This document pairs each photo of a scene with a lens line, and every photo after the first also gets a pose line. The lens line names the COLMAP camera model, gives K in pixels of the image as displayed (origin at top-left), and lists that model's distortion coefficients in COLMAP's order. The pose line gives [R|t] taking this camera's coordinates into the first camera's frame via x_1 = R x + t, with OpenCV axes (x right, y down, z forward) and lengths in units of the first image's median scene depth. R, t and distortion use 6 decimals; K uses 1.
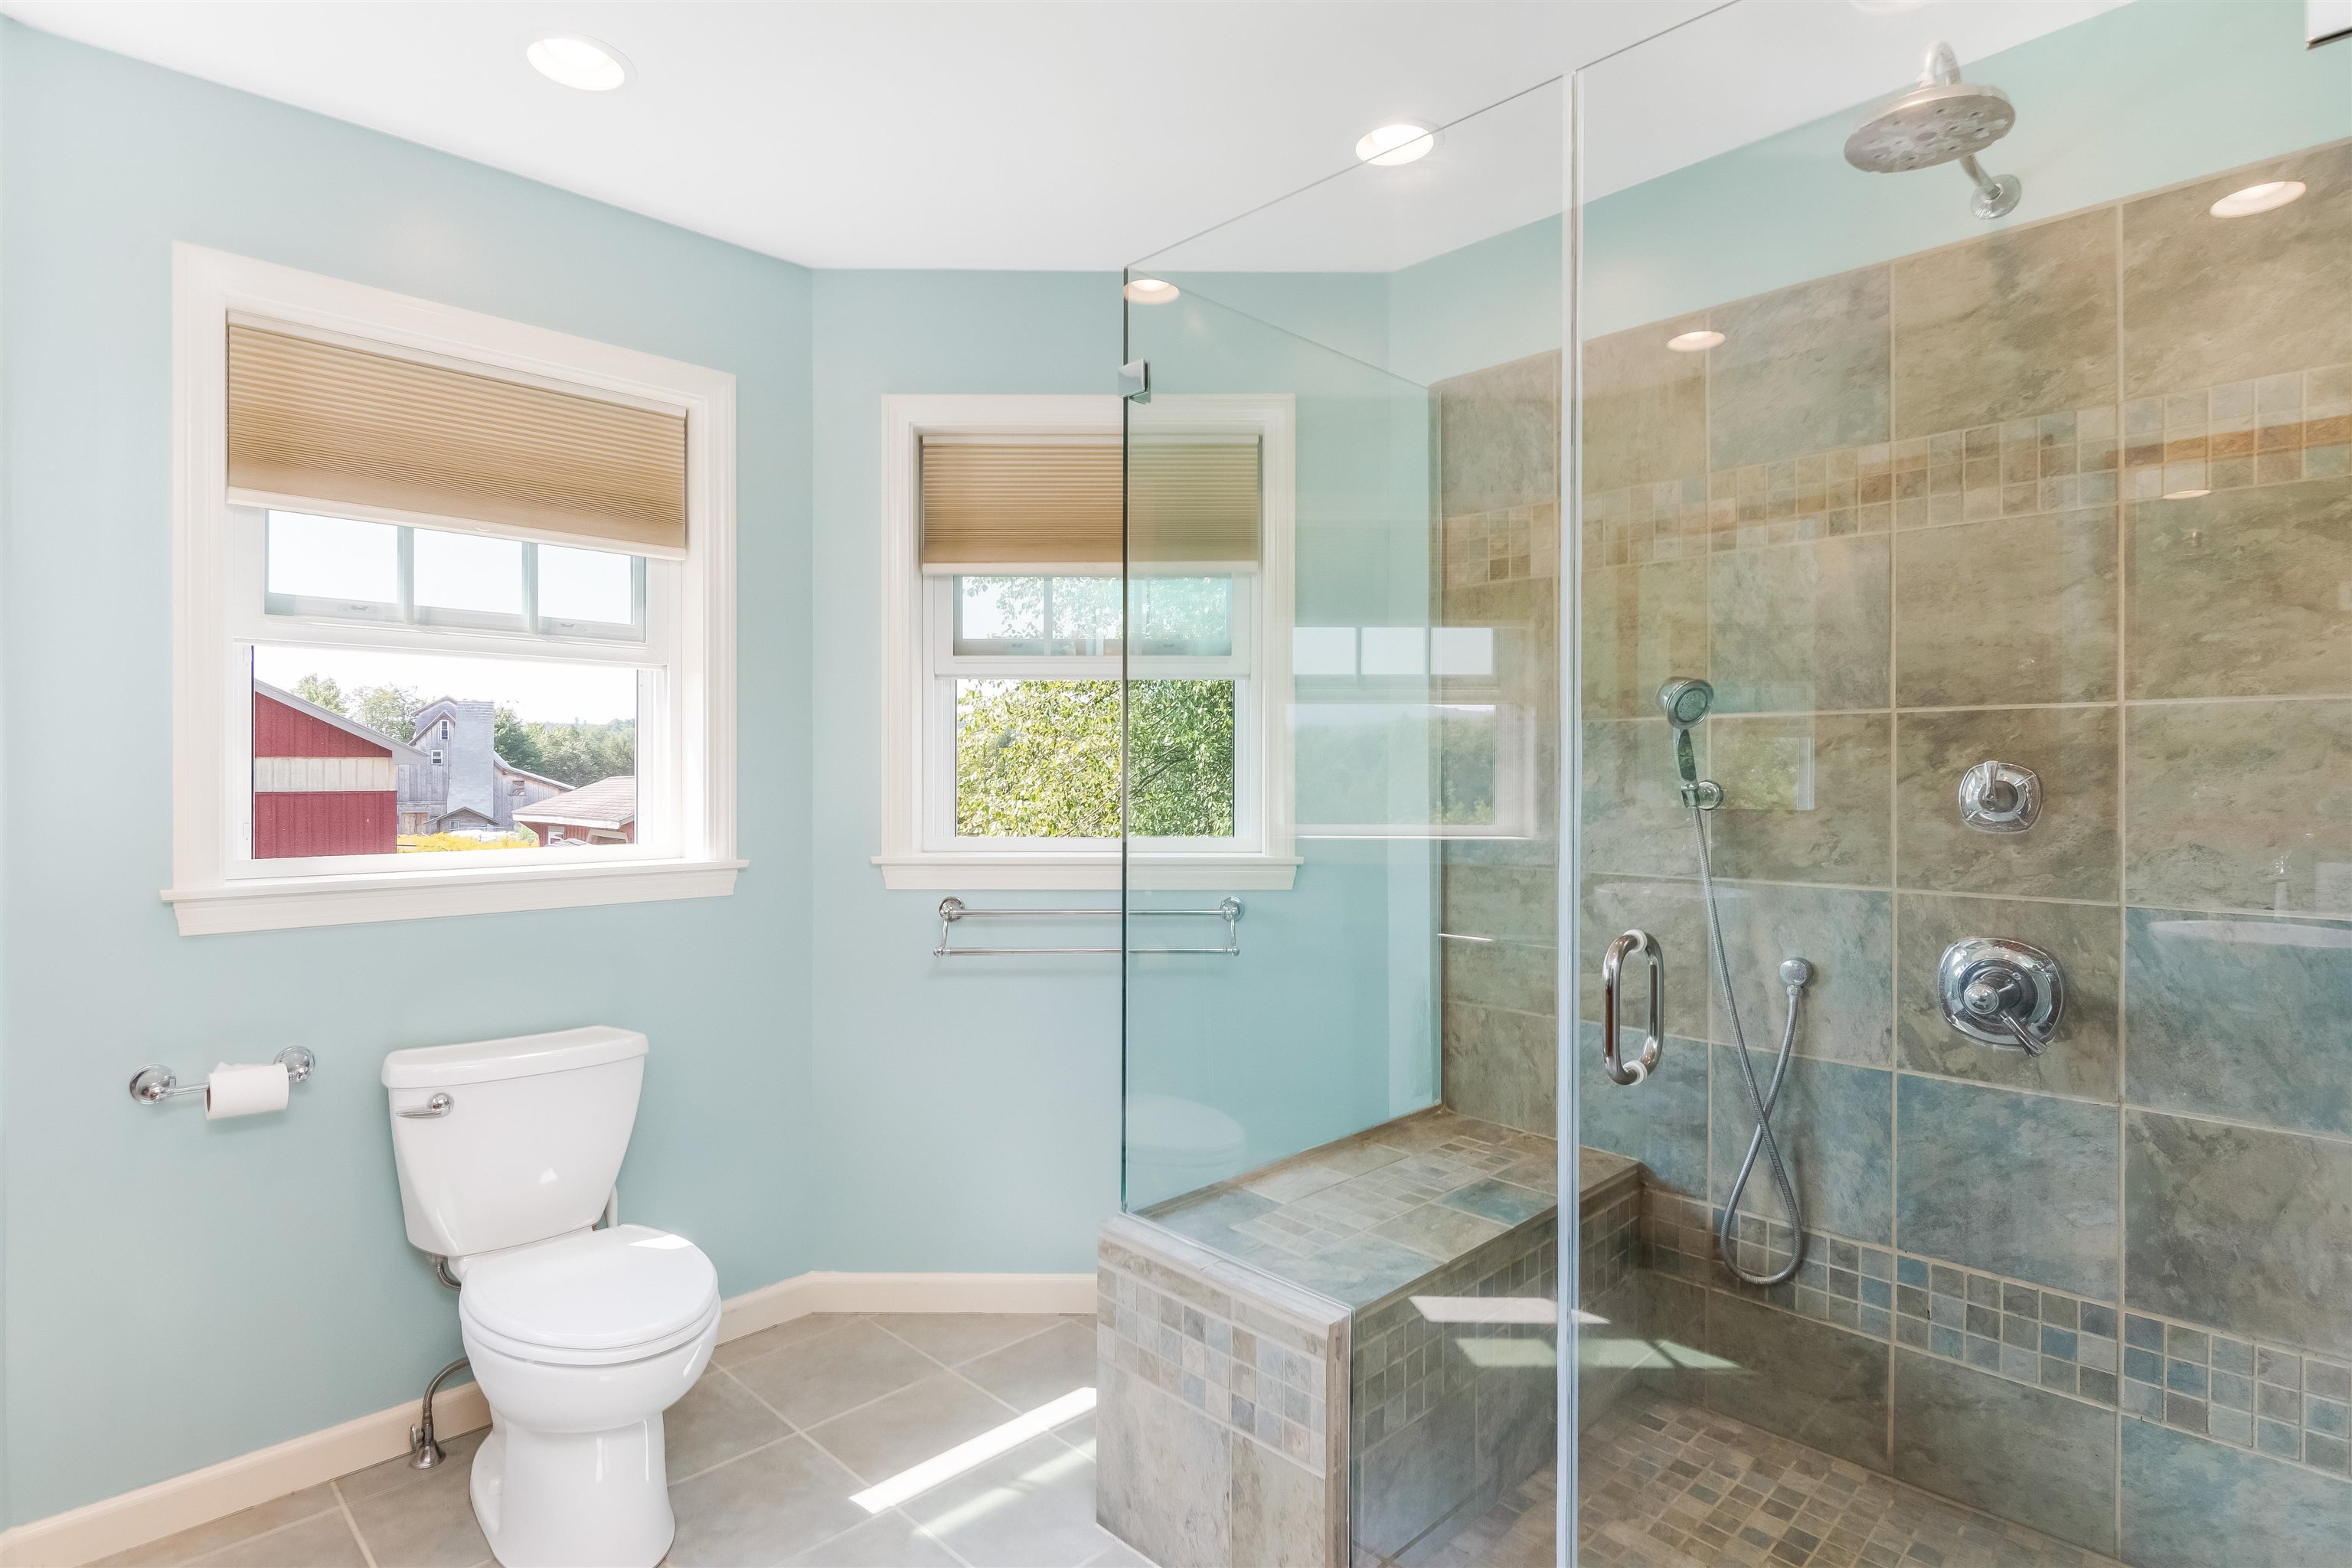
lens RADIAL K [[1207.0, 0, 1177.1], [0, 1207.0, 773.2], [0, 0, 1]] dist [0.003812, -0.002694]
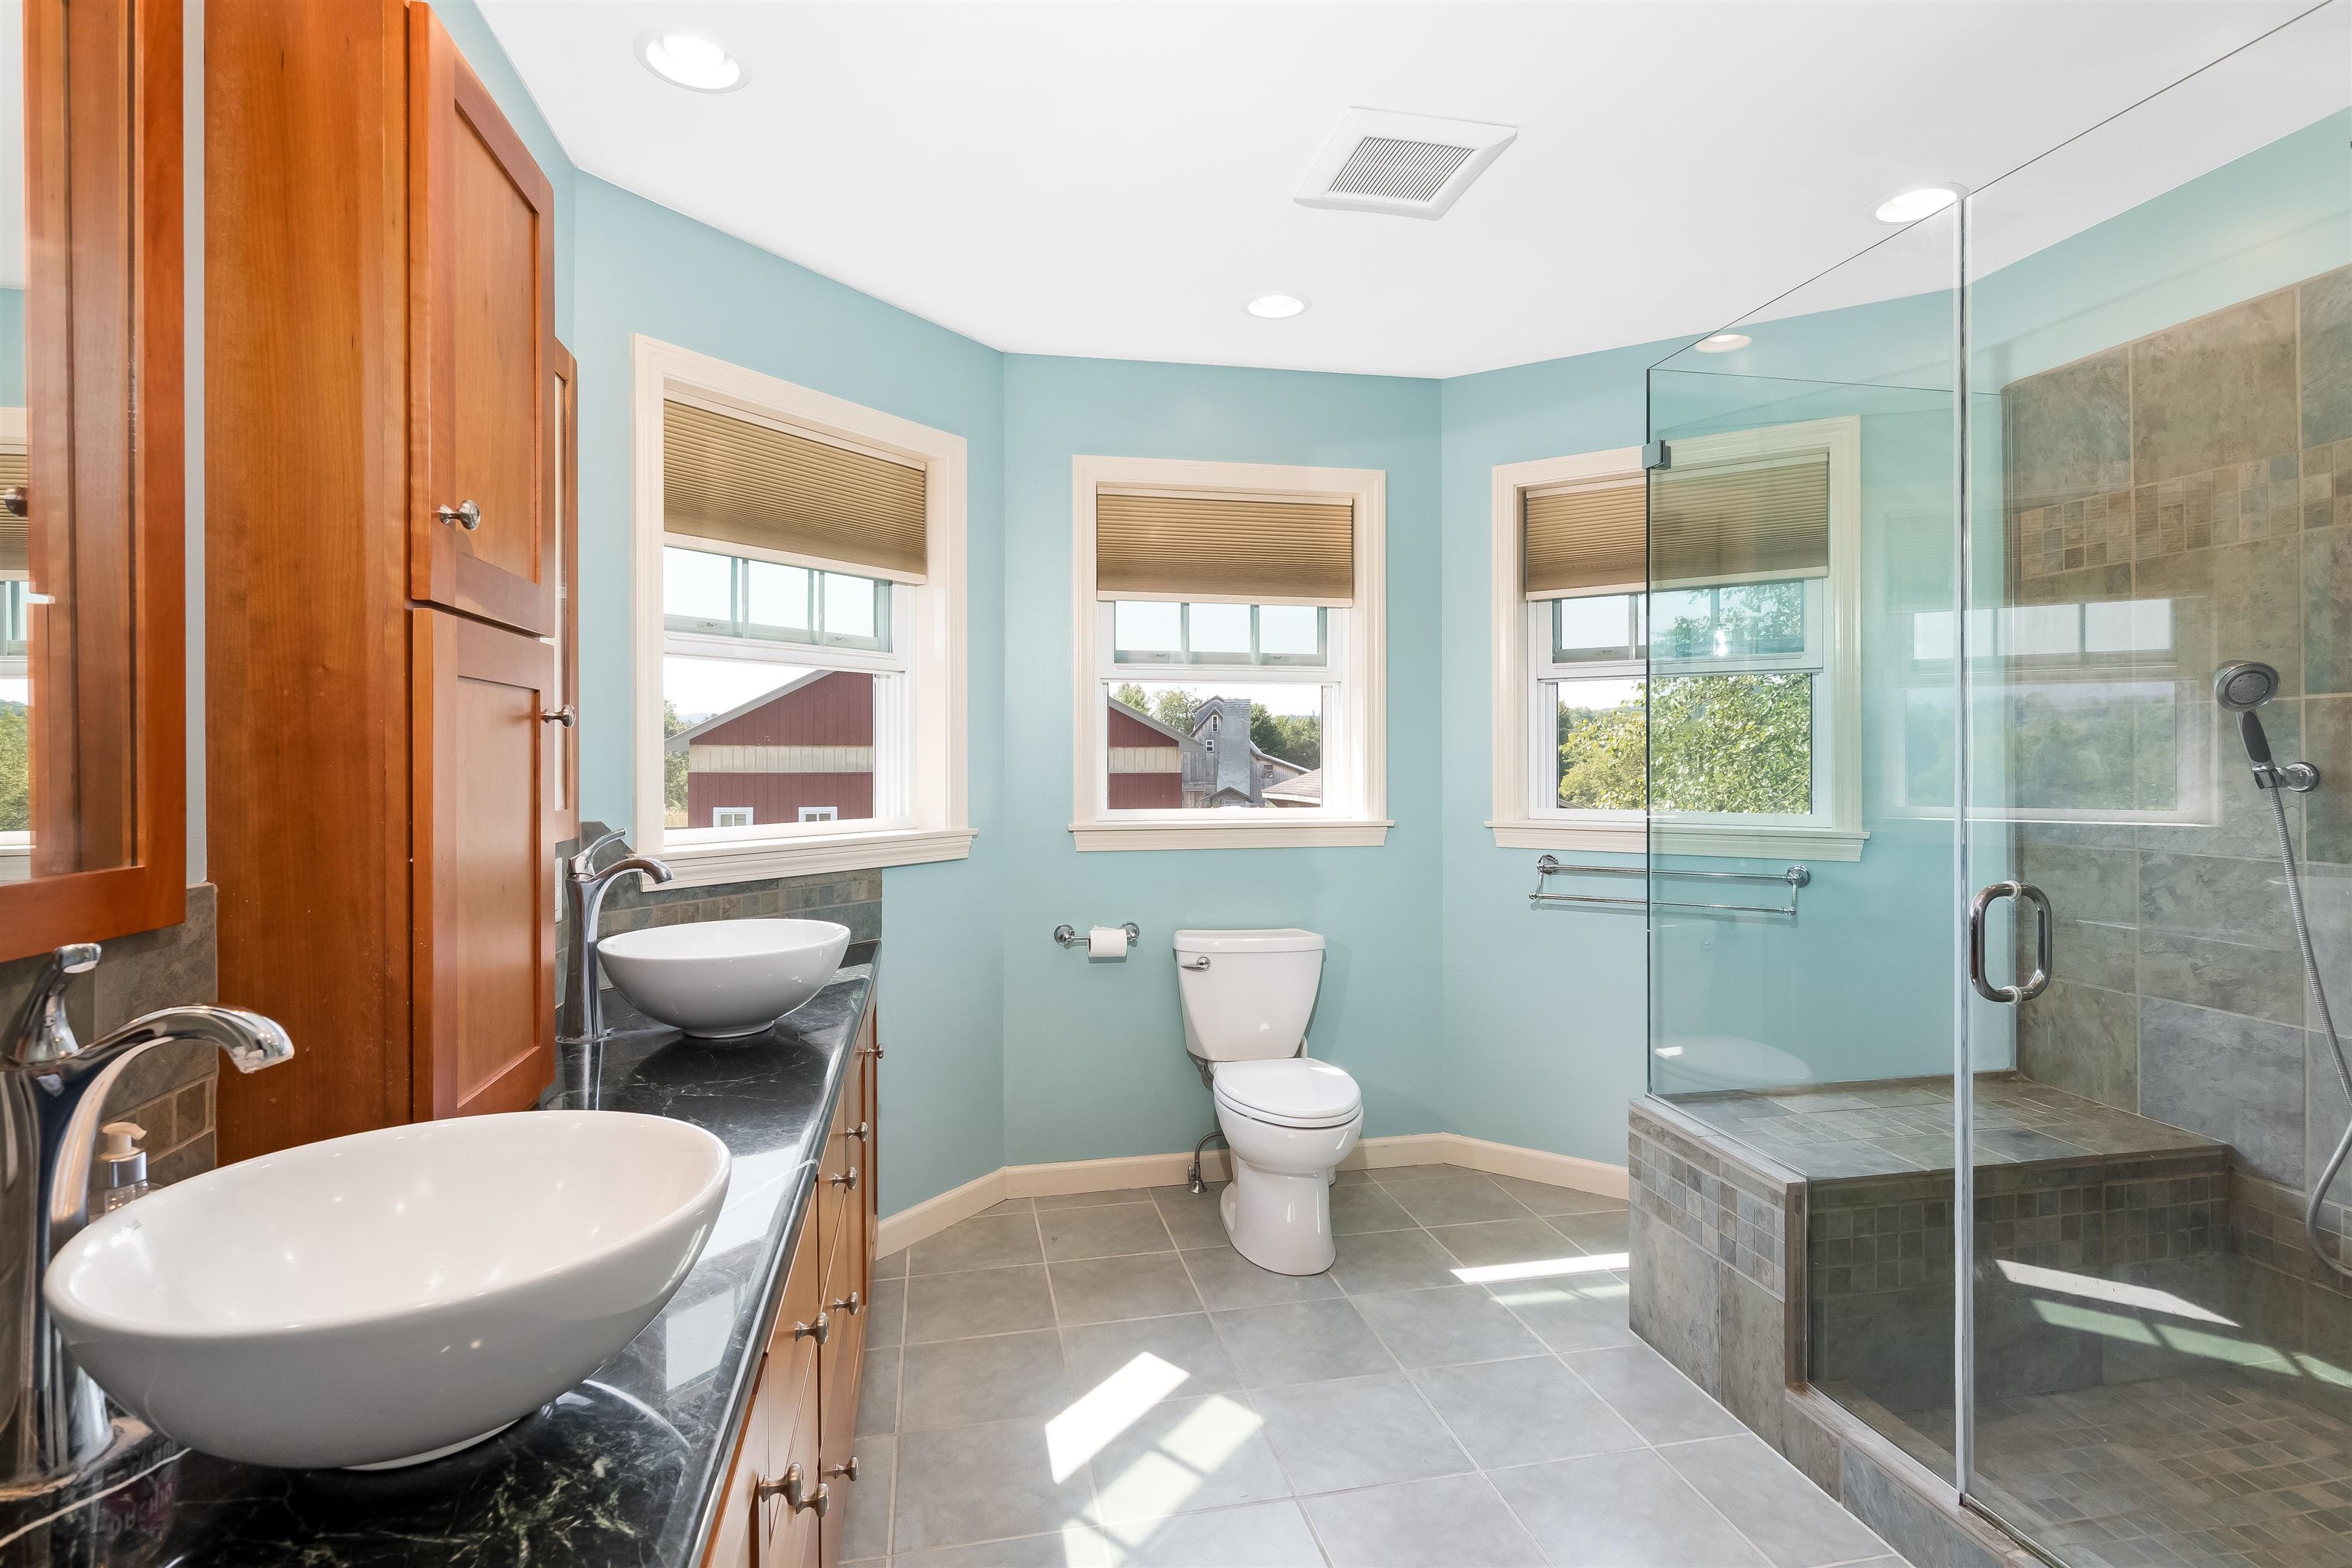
lens RADIAL K [[1160.2, 0, 1173.3], [0, 1160.2, 764.1], [0, 0, 1]] dist [0.009949, -0.004661]
pose [[0.835862, 0.001046, -0.548938, 0.187729], [0.001656, 0.999989, 0.004427, 0.001771], [0.548937, -0.004609, 0.835851, -0.286569]]
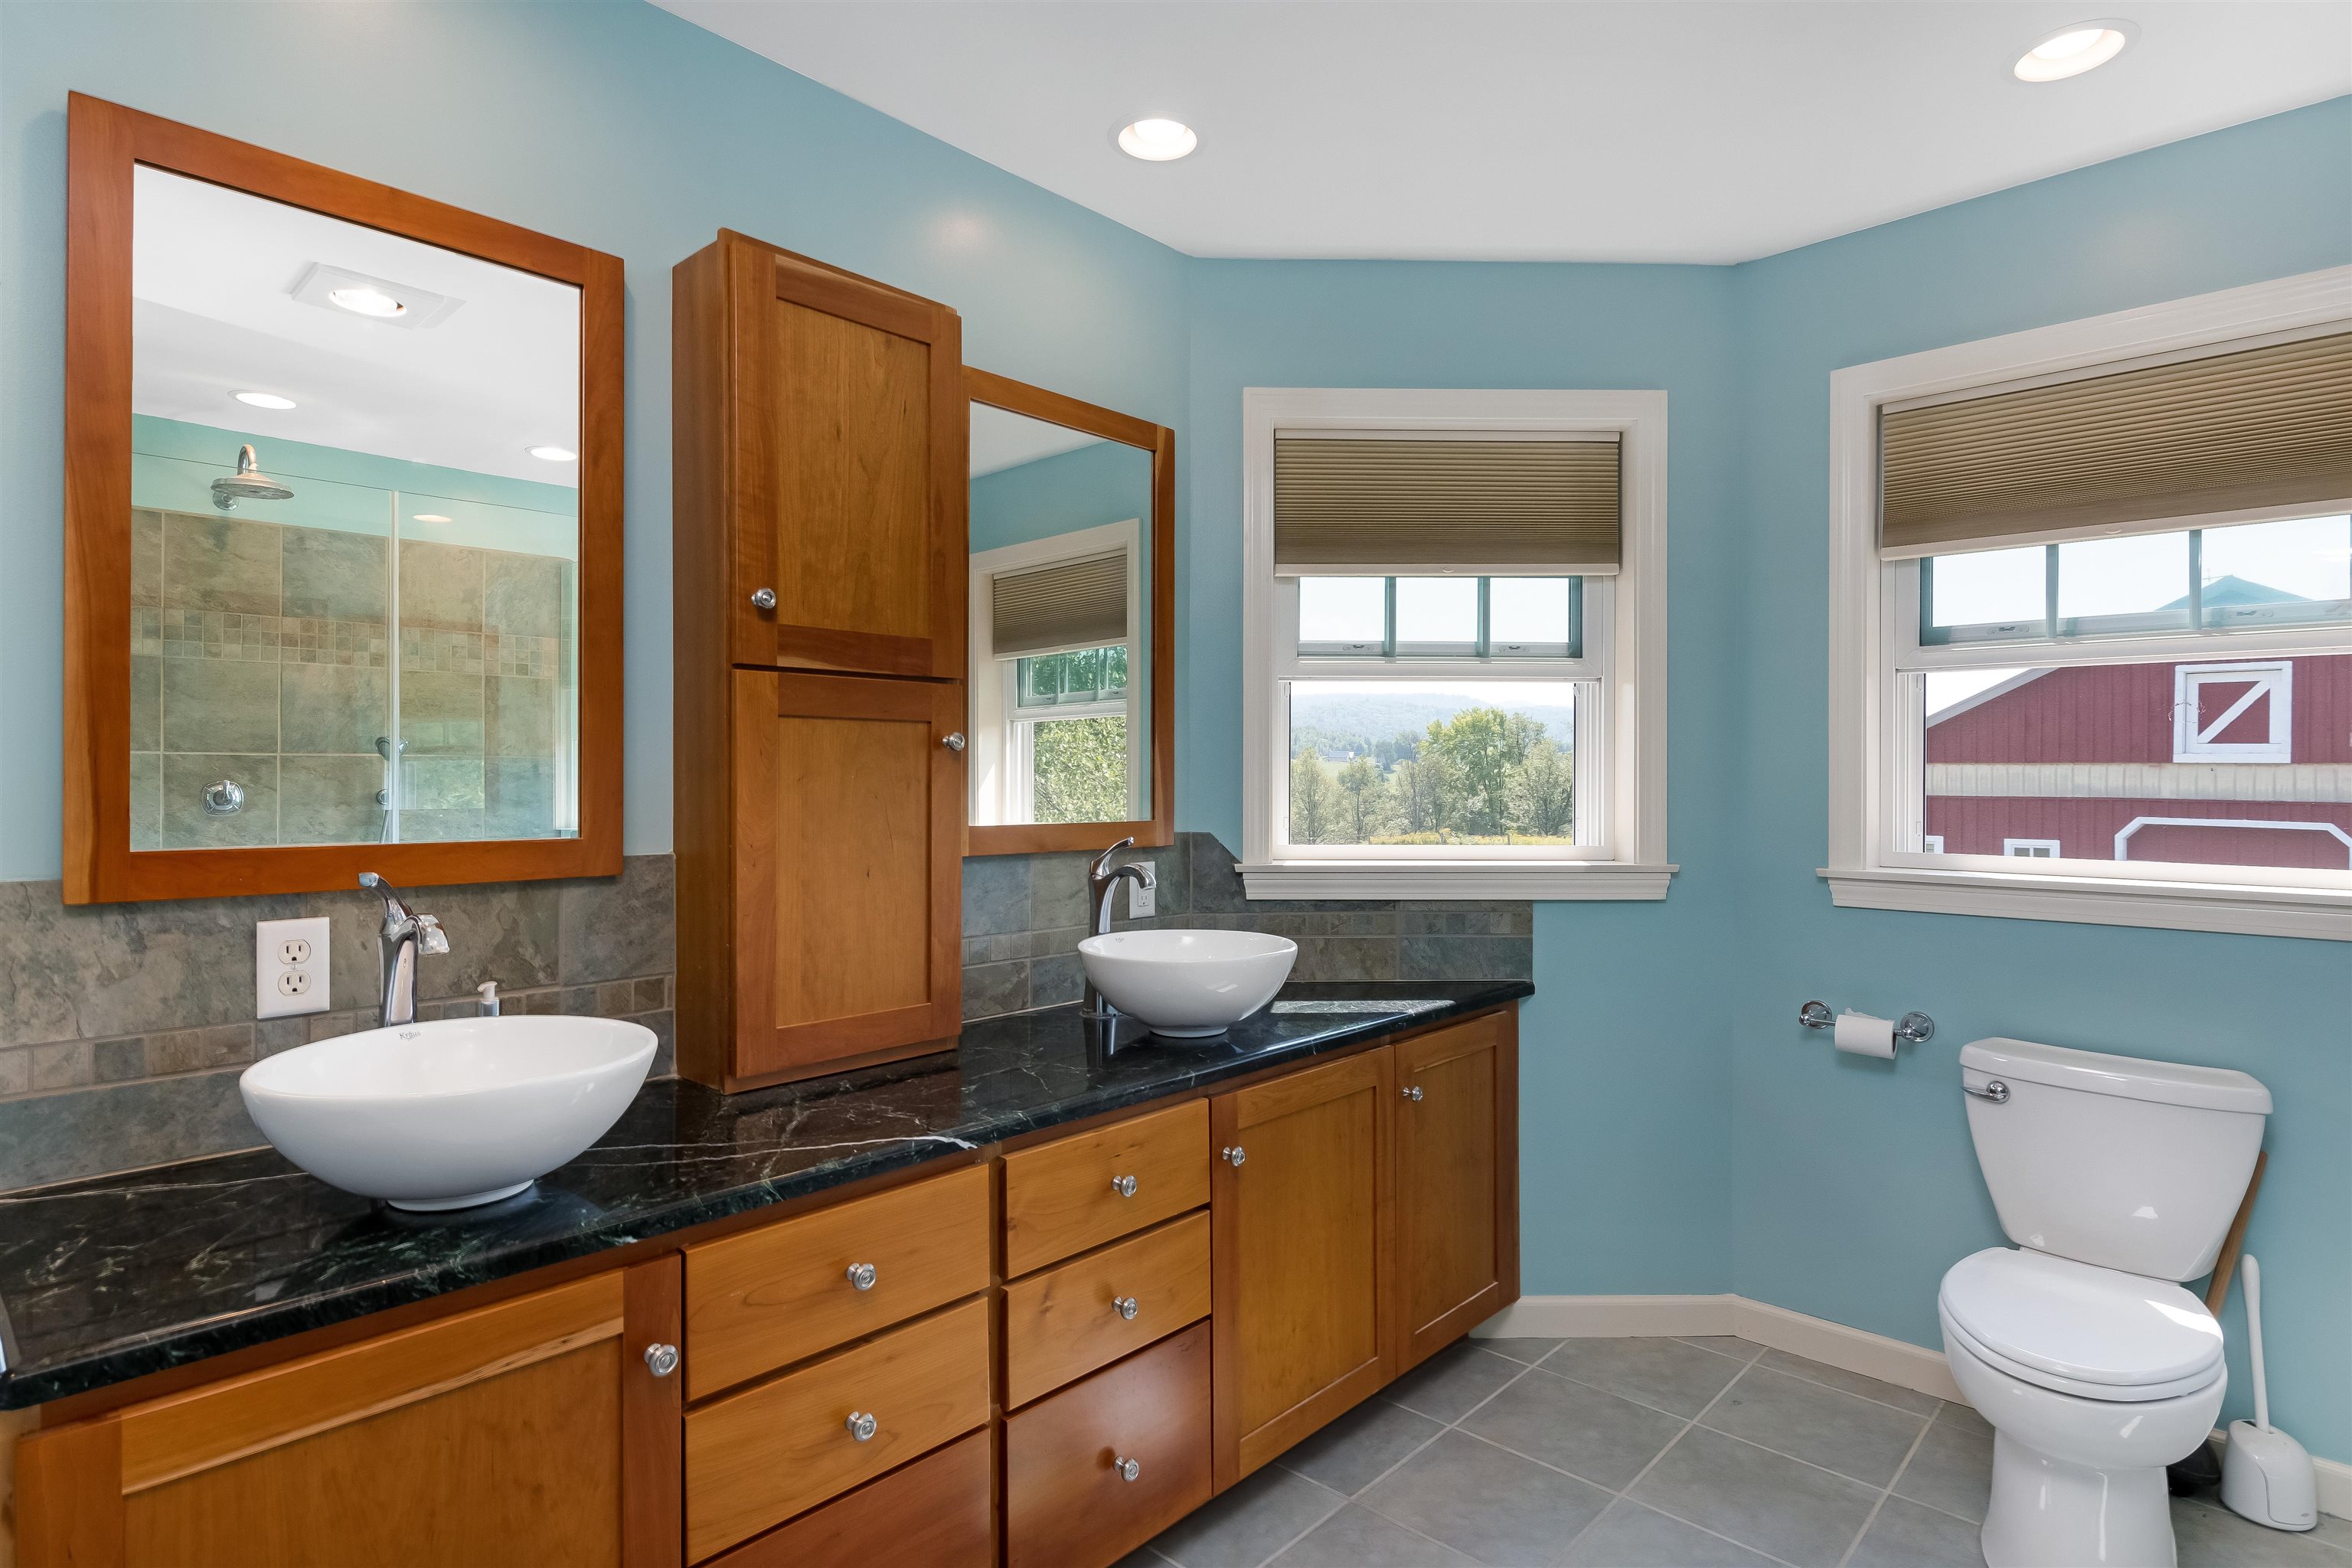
lens RADIAL K [[1209.4, 0, 1156.5], [0, 1209.4, 782.4], [0, 0, 1]] dist [0.006763, -0.000131]
pose [[0.030993, 0.006253, -0.999500, 0.398815], [-0.005671, 0.999965, 0.006080, -0.000845], [0.999503, 0.005480, 0.031028, 0.205442]]
